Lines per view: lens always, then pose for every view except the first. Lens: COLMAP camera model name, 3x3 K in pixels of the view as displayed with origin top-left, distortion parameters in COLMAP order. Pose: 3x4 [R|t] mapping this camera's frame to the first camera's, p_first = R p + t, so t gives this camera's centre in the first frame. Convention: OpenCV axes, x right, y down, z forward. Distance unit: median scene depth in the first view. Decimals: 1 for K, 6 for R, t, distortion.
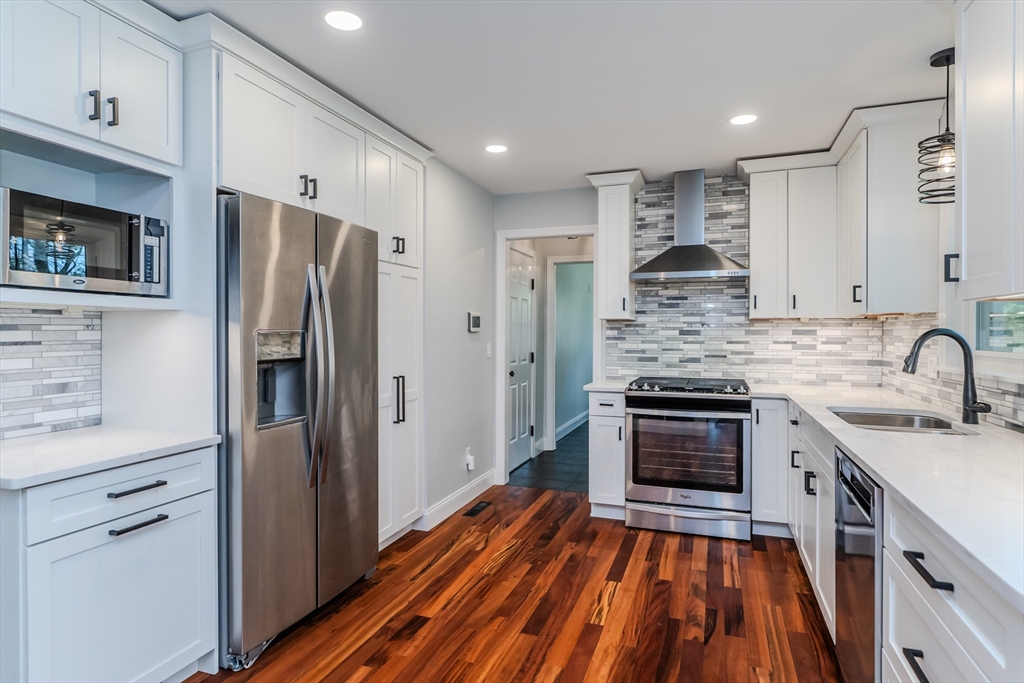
lens RADIAL K [[561.9, 0, 510.4], [0, 561.9, 334.7], [0, 0, 1]] dist [0.001060, 0.007673]
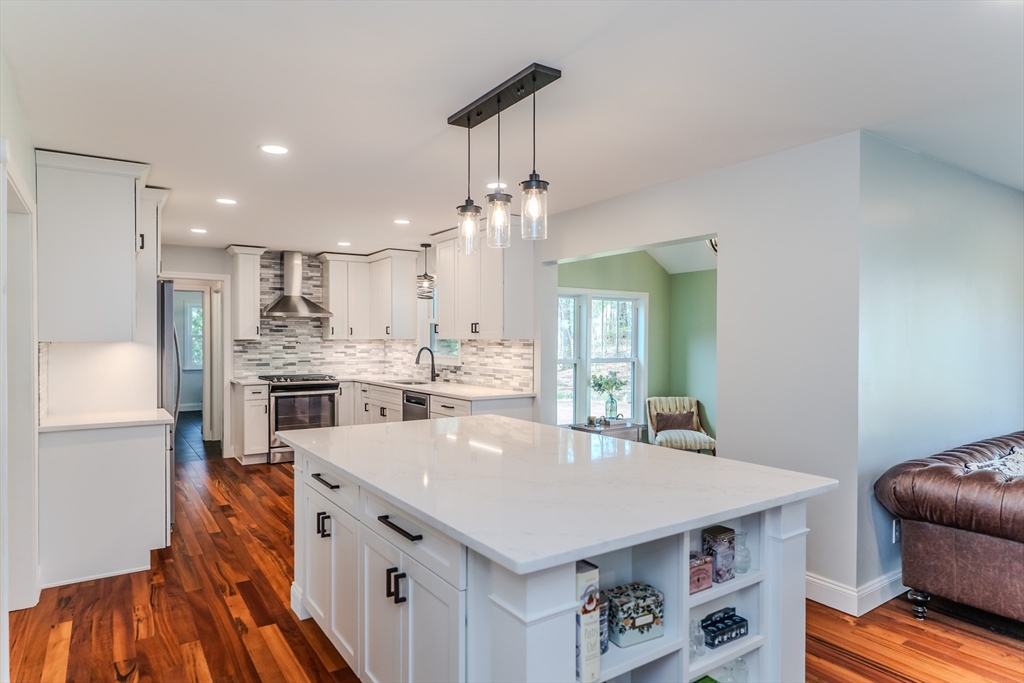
lens RADIAL K [[617.3, 0, 522.0], [0, 617.3, 344.4], [0, 0, 1]] dist [-0.004487, -0.000574]
pose [[0.574666, -0.007834, 0.818351, -0.842350], [0.002135, 0.999965, 0.008073, -0.027994], [-0.818386, -0.002892, 0.574662, -0.653428]]
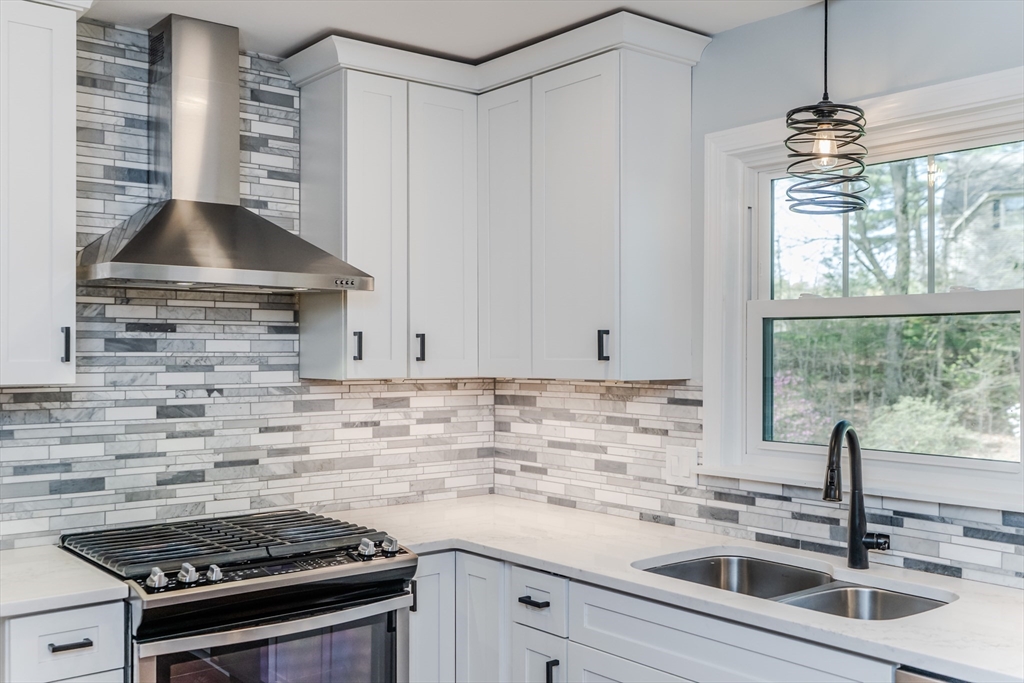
lens RADIAL K [[997.8, 0, 506.6], [0, 997.8, 343.8], [0, 0, 1]] dist [0.009990, 0.000000]
pose [[0.503343, 0.005584, 0.864068, -0.215765], [0.001186, 0.999974, -0.007153, -0.052397], [-0.864086, 0.004625, 0.503323, 0.463817]]
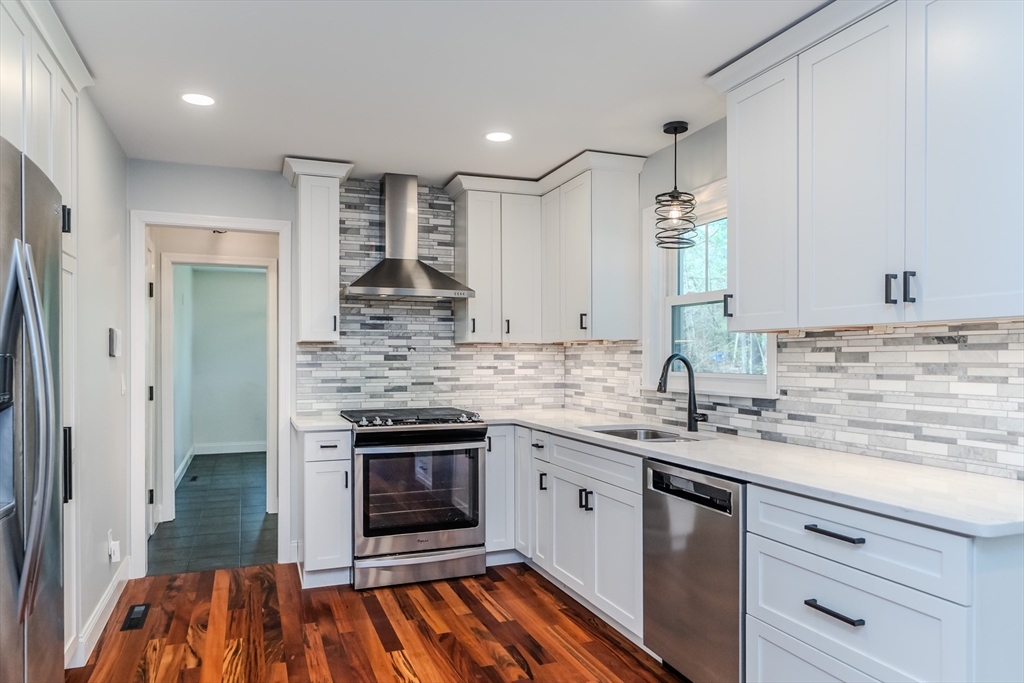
lens RADIAL K [[683.7, 0, 500.2], [0, 683.7, 359.1], [0, 0, 1]] dist [-0.000748, 0.005842]
pose [[0.756395, -0.003292, 0.654107, -0.284854], [0.003881, 0.999992, 0.000544, -0.001271], [-0.654104, 0.002127, 0.756402, 0.088126]]
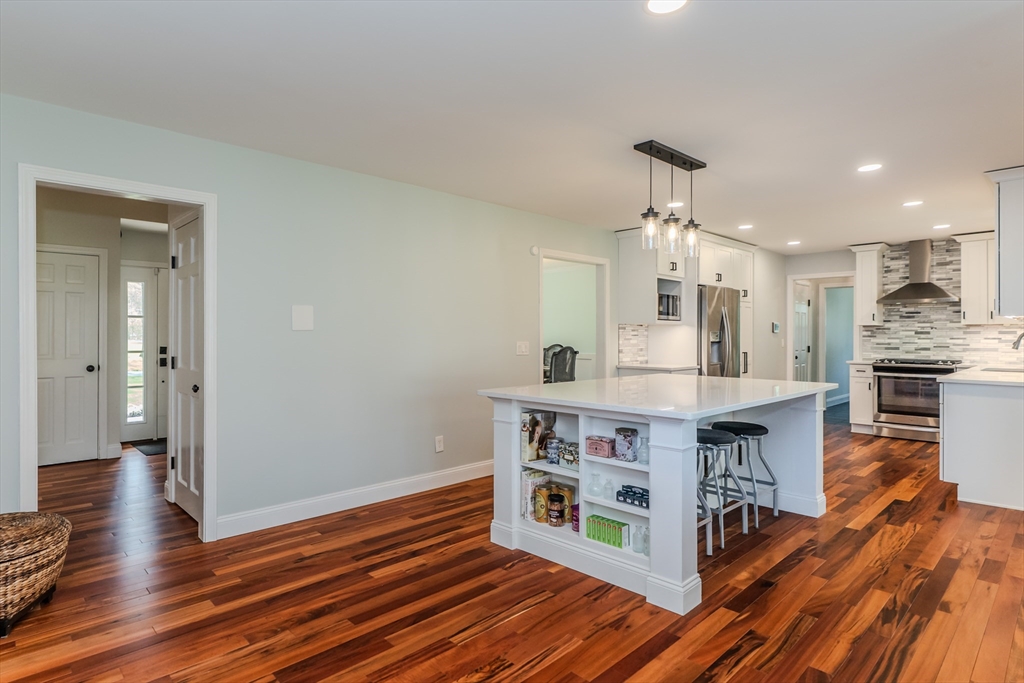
lens RADIAL K [[561.9, 0, 461.5], [0, 561.9, 332.4], [0, 0, 1]] dist [0.001060, 0.007673]
pose [[0.885739, -0.000903, -0.464184, -0.136155], [-0.003632, 0.999954, -0.008875, 0.016802], [0.464170, 0.009547, 0.885695, -1.274656]]
